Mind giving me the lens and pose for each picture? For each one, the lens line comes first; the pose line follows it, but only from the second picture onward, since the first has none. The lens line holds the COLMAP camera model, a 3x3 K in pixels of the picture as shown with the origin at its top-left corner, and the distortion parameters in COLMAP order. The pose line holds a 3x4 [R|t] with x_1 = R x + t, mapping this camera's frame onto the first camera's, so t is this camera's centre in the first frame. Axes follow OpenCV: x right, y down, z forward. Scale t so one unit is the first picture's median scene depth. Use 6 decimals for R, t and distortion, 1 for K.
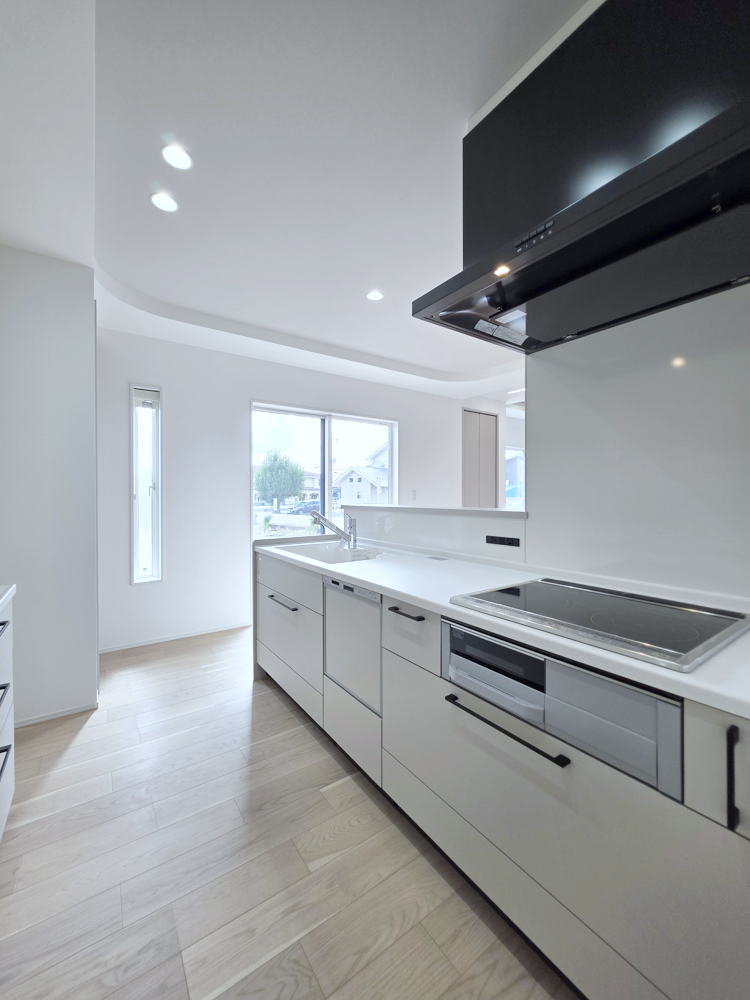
lens RADIAL K [[413.3, 0, 376.1], [0, 413.3, 498.4], [0, 0, 1]] dist [0.000949, 0.000178]
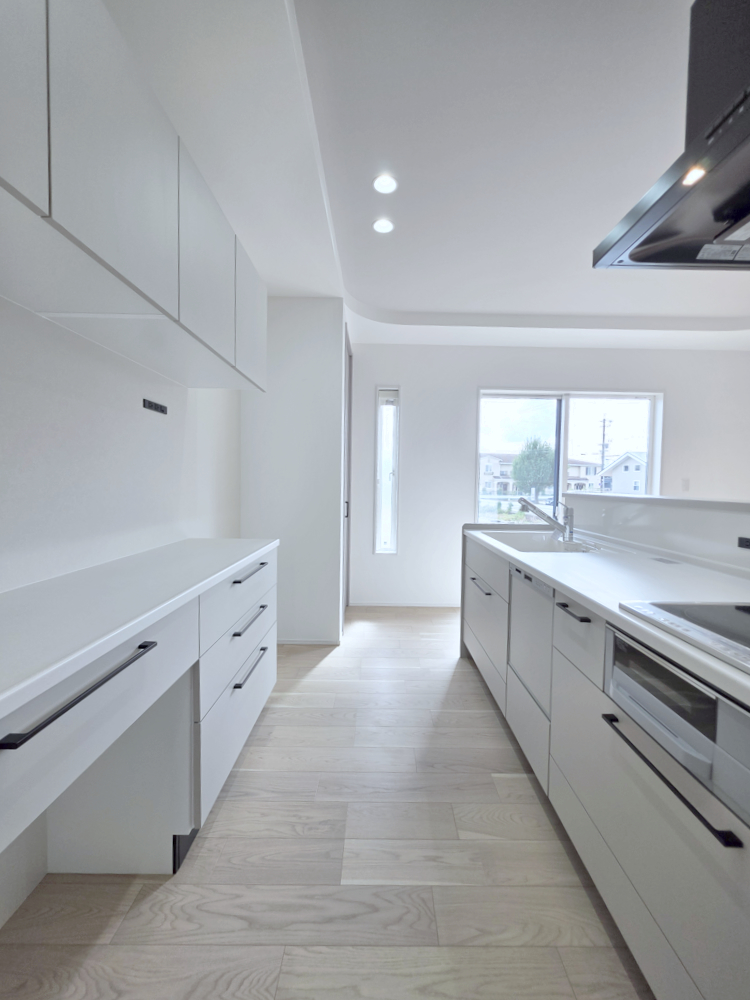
lens RADIAL K [[414.2, 0, 368.1], [0, 414.2, 498.2], [0, 0, 1]] dist [-0.000194, 0.000157]
pose [[0.810133, 0.035413, -0.585176, 0.184950], [-0.020292, 0.999270, 0.032381, 0.012618], [0.585895, -0.014359, 0.810260, 0.024338]]
